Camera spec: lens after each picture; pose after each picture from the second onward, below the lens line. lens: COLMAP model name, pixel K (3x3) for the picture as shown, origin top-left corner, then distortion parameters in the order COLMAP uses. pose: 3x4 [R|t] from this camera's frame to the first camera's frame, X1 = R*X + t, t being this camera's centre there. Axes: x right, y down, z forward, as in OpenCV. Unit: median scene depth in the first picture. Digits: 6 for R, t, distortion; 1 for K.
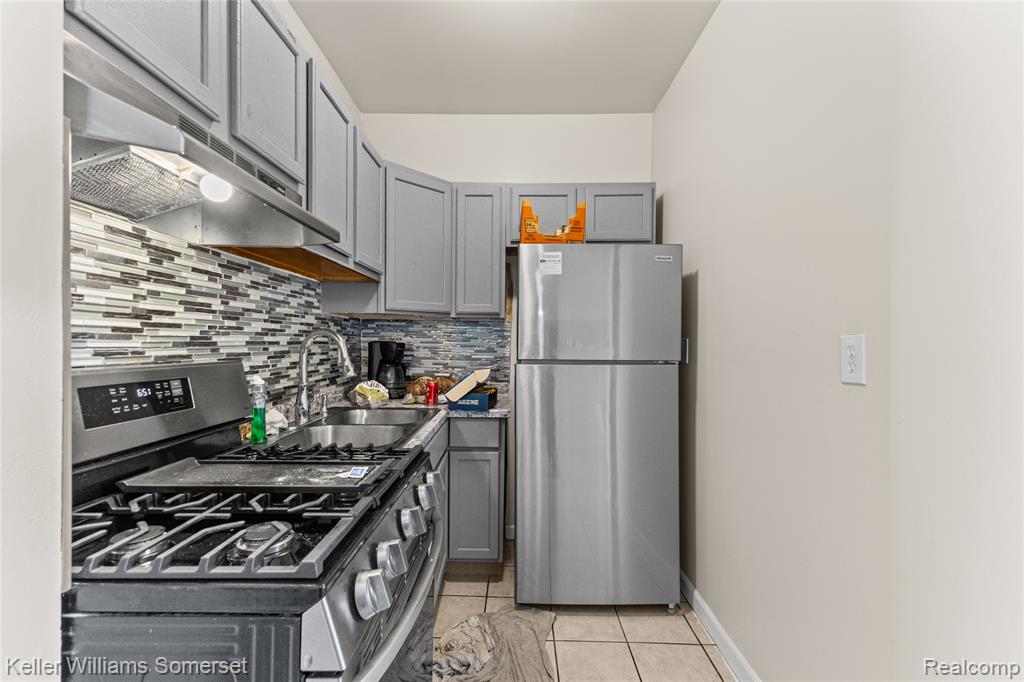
lens RADIAL K [[449.9, 0, 510.5], [0, 449.9, 341.2], [0, 0, 1]] dist [0.011103, 0.000642]
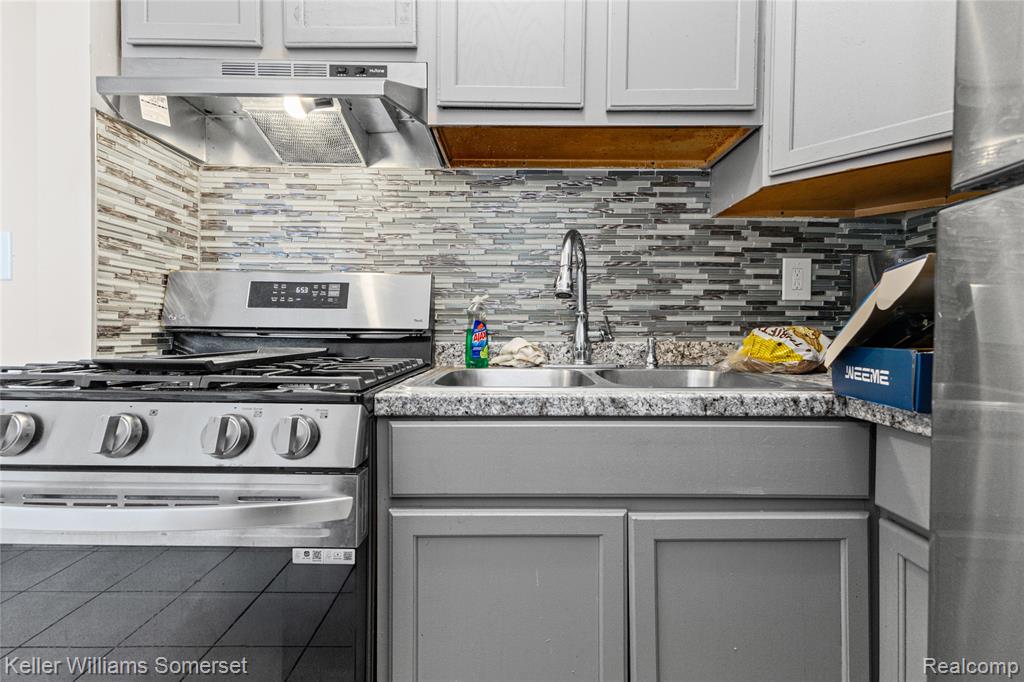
lens RADIAL K [[449.9, 0, 510.7], [0, 449.9, 339.1], [0, 0, 1]] dist [0.011103, 0.000642]
pose [[0.000670, 0.006168, -0.999981, 0.271625], [-0.007872, 0.999950, 0.006163, 0.131842], [0.999969, 0.007868, 0.000718, 0.873966]]
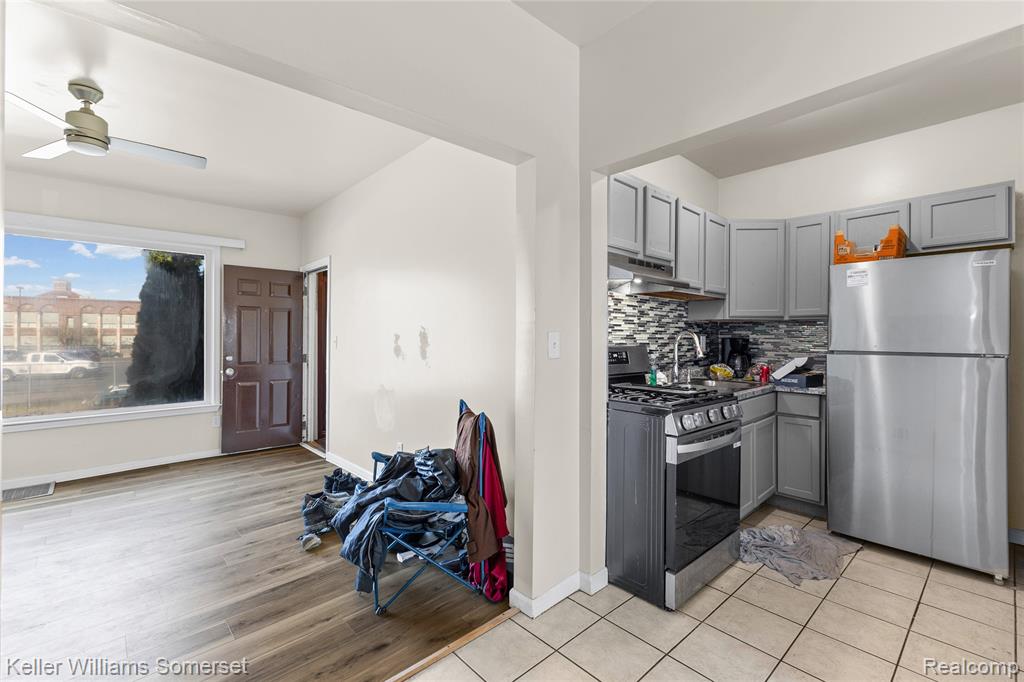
lens RADIAL K [[449.9, 0, 512.0], [0, 449.9, 339.7], [0, 0, 1]] dist [0.011103, 0.000642]
pose [[0.687371, 0.001024, -0.726305, 0.401386], [-0.001611, 0.999999, -0.000115, 0.010895], [0.726304, 0.001249, 0.687372, -0.720286]]
